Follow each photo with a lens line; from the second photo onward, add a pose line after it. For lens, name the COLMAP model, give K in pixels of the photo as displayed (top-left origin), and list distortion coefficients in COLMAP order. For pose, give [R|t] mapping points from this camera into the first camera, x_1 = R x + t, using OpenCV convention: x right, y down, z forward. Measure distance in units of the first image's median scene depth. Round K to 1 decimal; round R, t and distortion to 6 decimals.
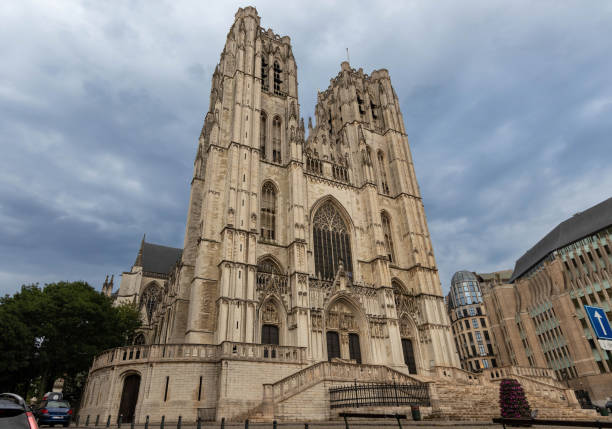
lens RADIAL K [[378.9, 0, 286.2], [0, 378.9, 214.6], [0, 0, 1]] dist [0.004649, -0.000147]
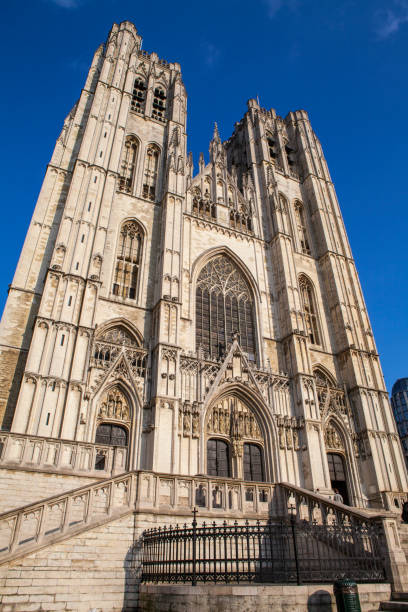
lens RADIAL K [[417.4, 0, 201.0], [0, 417.4, 305.0], [0, 0, 1]] dist [-0.080948, 0.004045]
pose [[0.999909, 0.005283, -0.012438, 0.090151], [-0.006094, 0.997796, -0.066077, 0.117115], [0.012062, 0.066147, 0.997737, 0.264538]]
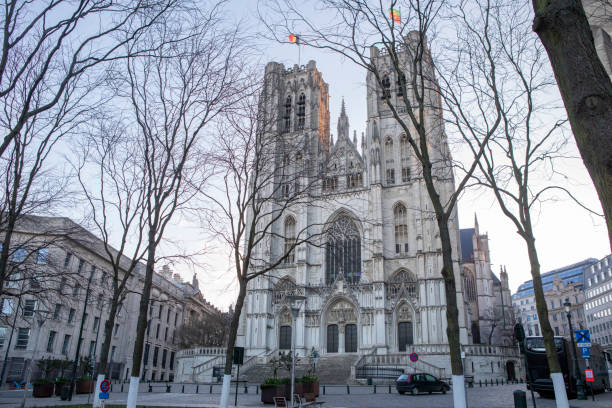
lens RADIAL K [[482.0, 0, 307.3], [0, 482.0, 213.7], [0, 0, 1]] dist [-0.109845, 0.001868]
pose [[0.674609, -0.235559, -0.699582, 1.174899], [0.334633, 0.942333, 0.005391, -0.083611], [0.657970, -0.237740, 0.714532, -0.139503]]
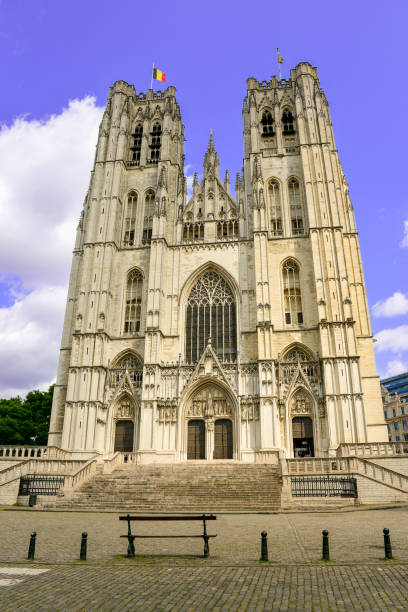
lens RADIAL K [[482.0, 0, 204.0], [0, 482.0, 306.0], [0, 0, 1]] dist [-0.109845, 0.001868]
pose [[0.825367, -0.214544, -0.522246, 0.713221], [0.261226, 0.965139, 0.016357, 0.026161], [0.500531, -0.149924, 0.852638, 0.057911]]
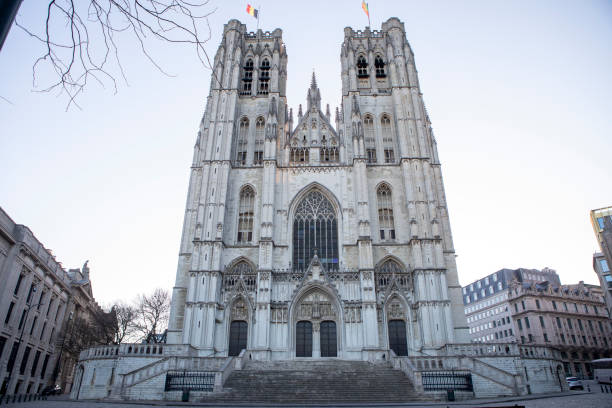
lens RADIAL K [[417.4, 0, 303.1], [0, 417.4, 204.6], [0, 0, 1]] dist [-0.080948, 0.004045]
pose [[0.880766, -0.198100, -0.430125, 0.595749], [0.219206, 0.975679, -0.000494, -0.001036], [0.419761, -0.093851, 0.902769, 0.007623]]
